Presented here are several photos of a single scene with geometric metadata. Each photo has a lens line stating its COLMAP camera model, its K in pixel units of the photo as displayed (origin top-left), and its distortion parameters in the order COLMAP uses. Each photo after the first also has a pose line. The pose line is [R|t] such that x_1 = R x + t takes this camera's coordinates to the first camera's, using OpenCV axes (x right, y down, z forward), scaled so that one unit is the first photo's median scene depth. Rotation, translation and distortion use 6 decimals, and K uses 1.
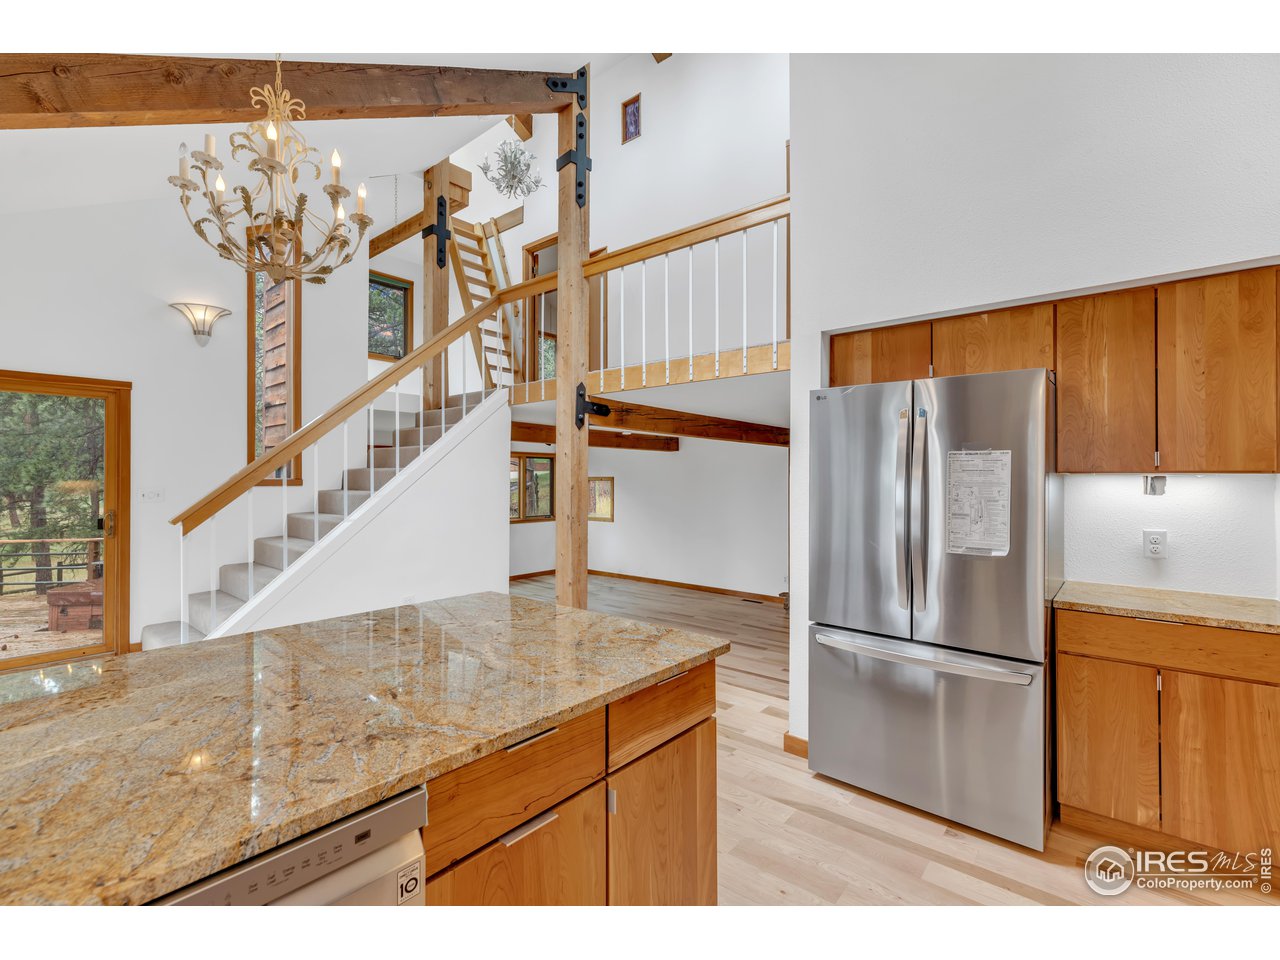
lens RADIAL K [[593.1, 0, 633.8], [0, 593.1, 479.7], [0, 0, 1]] dist [0.003297, 0.000641]
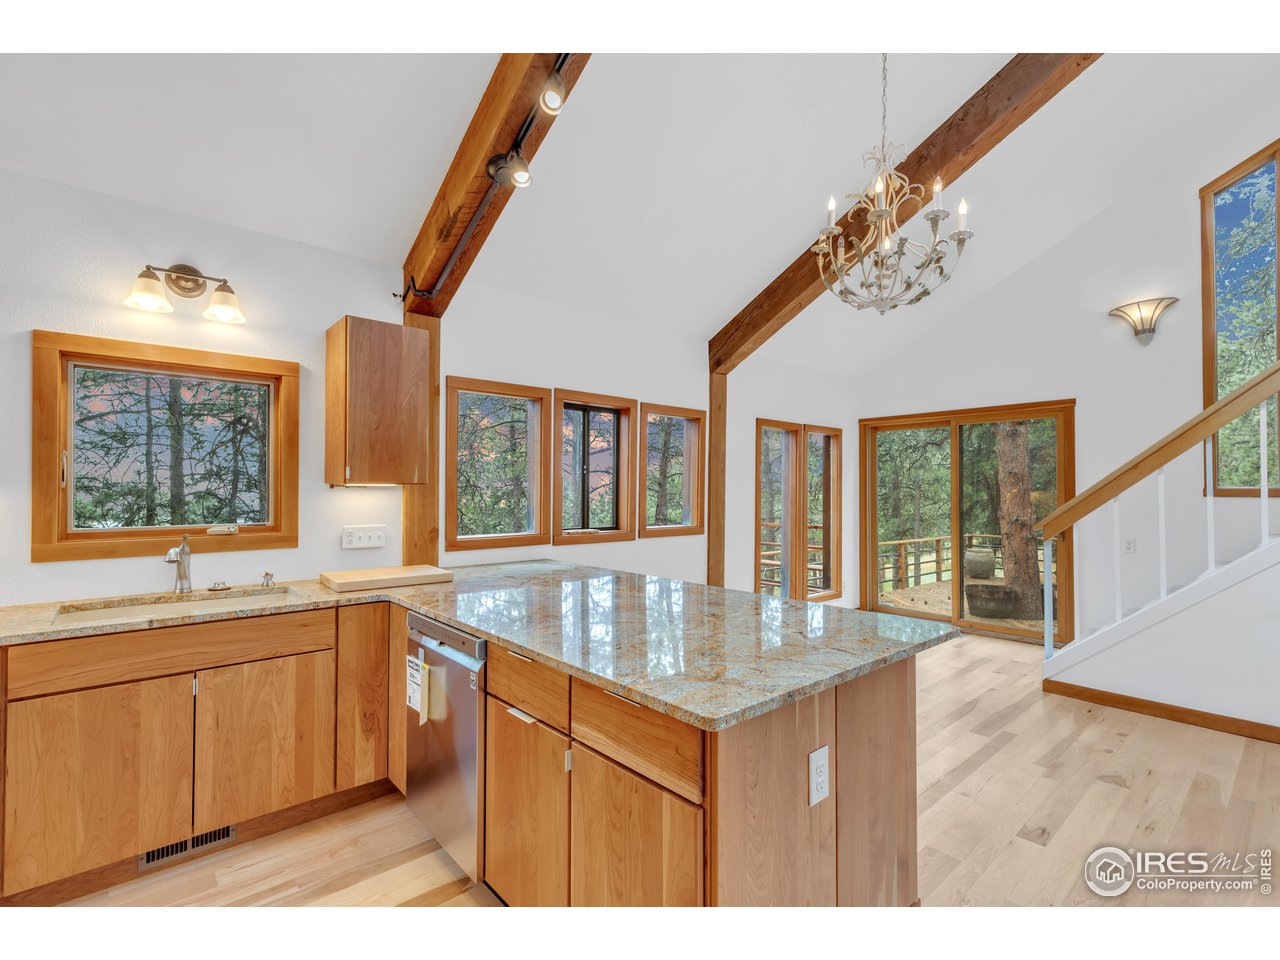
lens RADIAL K [[593.1, 0, 658.9], [0, 593.1, 484.6], [0, 0, 1]] dist [0.003297, 0.000641]
pose [[-0.134370, -0.008885, -0.990891, 0.665371], [-0.004024, 0.999956, -0.008421, 0.009559], [0.990923, 0.002855, -0.134400, 0.813623]]
